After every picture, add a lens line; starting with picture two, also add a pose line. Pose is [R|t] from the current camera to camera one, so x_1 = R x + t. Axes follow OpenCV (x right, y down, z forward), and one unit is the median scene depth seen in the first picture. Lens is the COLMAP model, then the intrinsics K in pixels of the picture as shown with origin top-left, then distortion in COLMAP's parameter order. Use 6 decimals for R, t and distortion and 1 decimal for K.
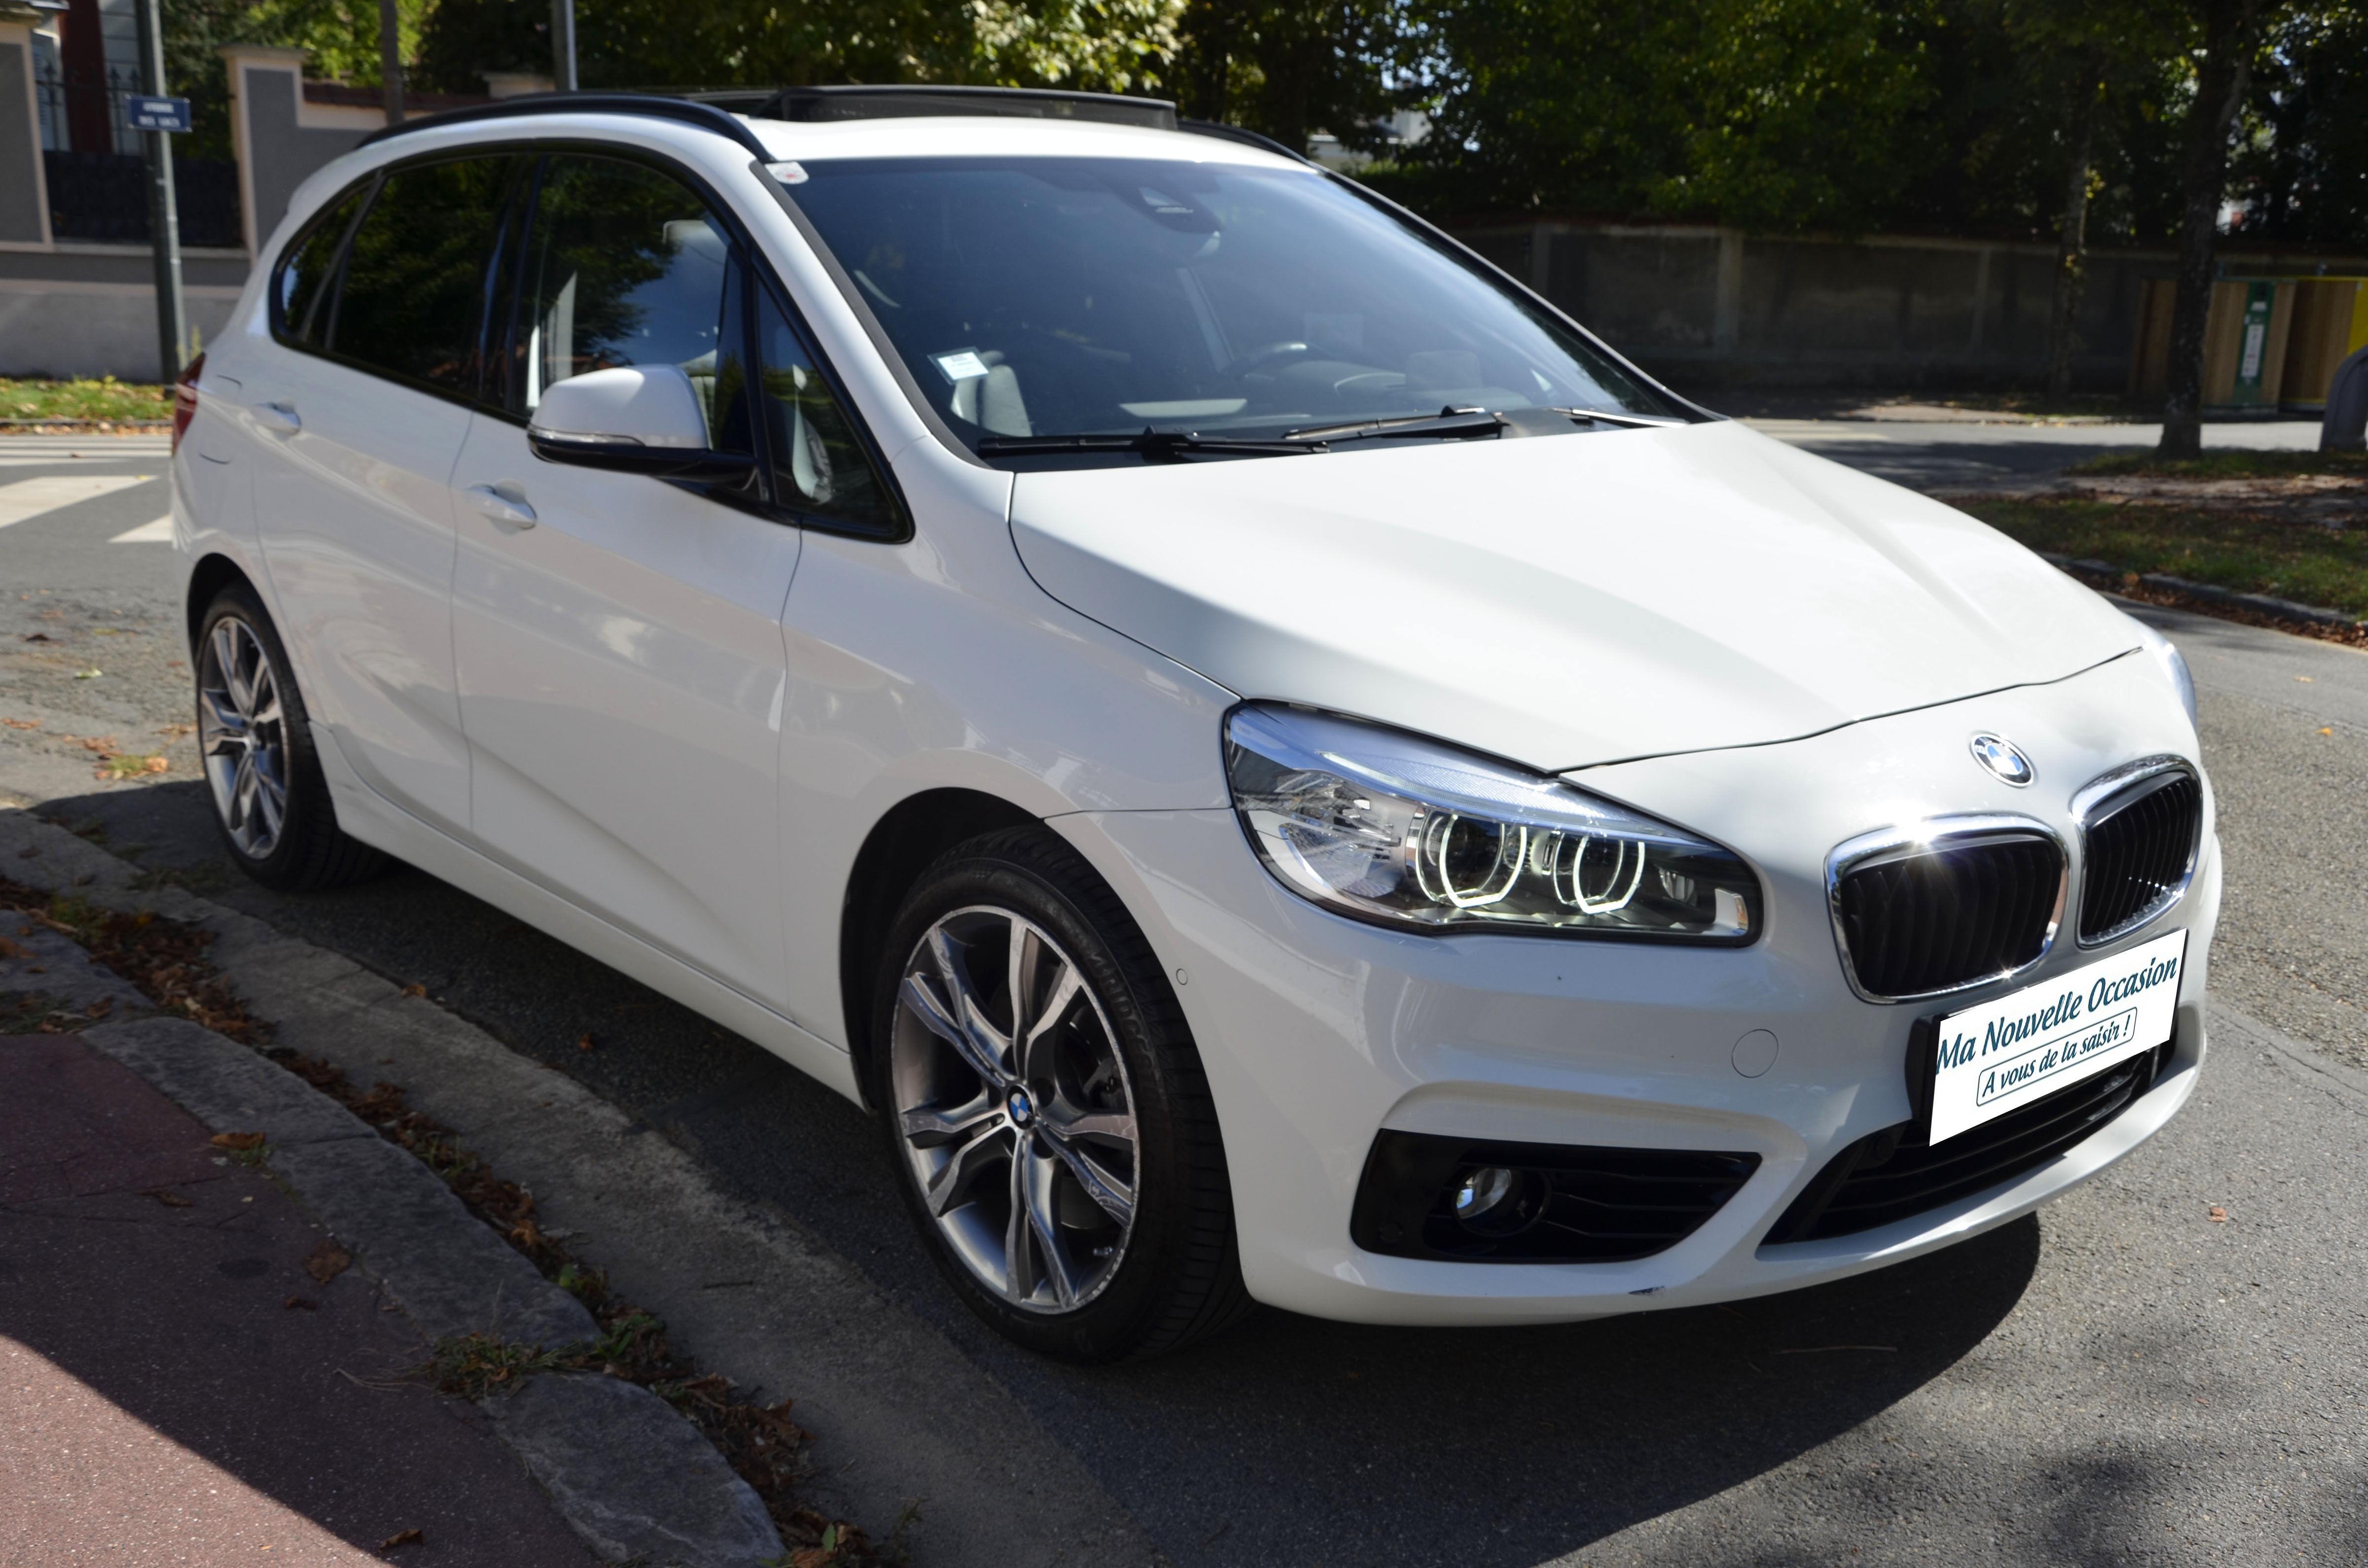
lens RADIAL K [[2523.4, 0, 1184.0], [0, 2523.4, 784.0], [0, 0, 1]] dist [-0.078805, 0.244959]
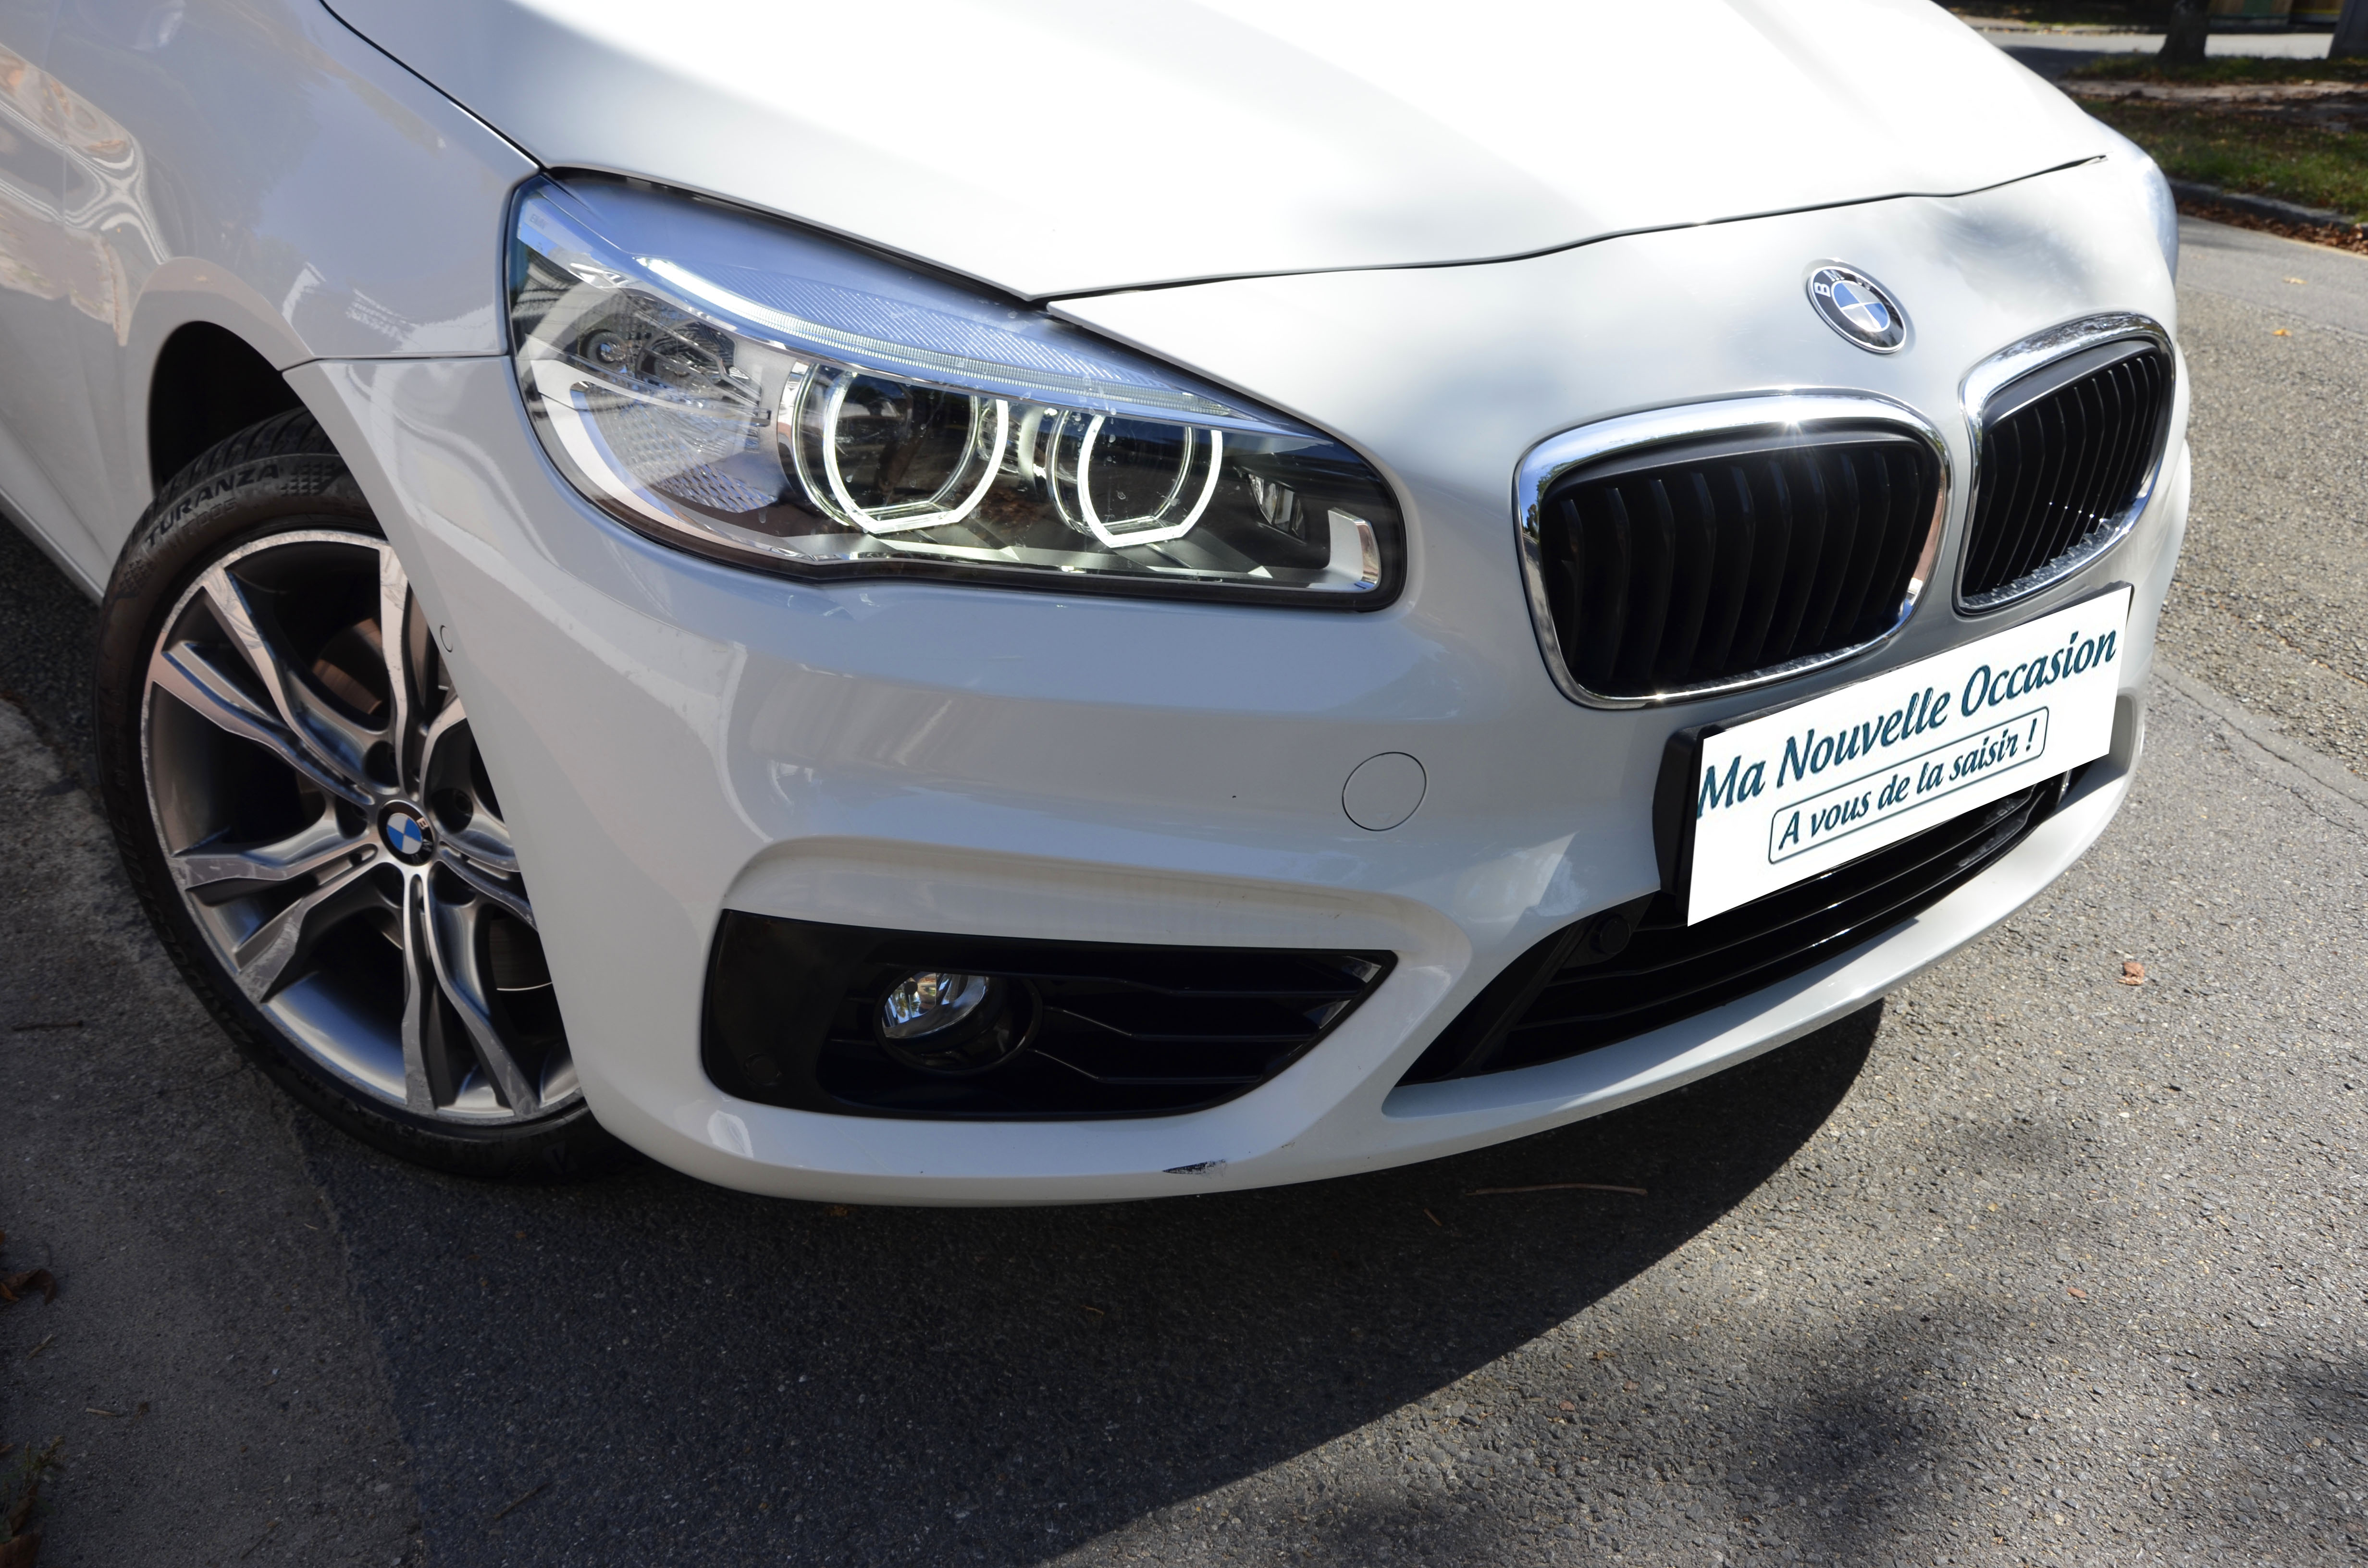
lens RADIAL K [[2273.3, 0, 1192.3], [0, 2273.3, 823.5], [0, 0, 1]] dist [-0.116318, 0.248195]
pose [[0.999553, 0.026678, -0.013500, 0.165526], [-0.023573, 0.980905, 0.193053, 0.010442], [0.018393, -0.192648, 0.981096, 0.411326]]
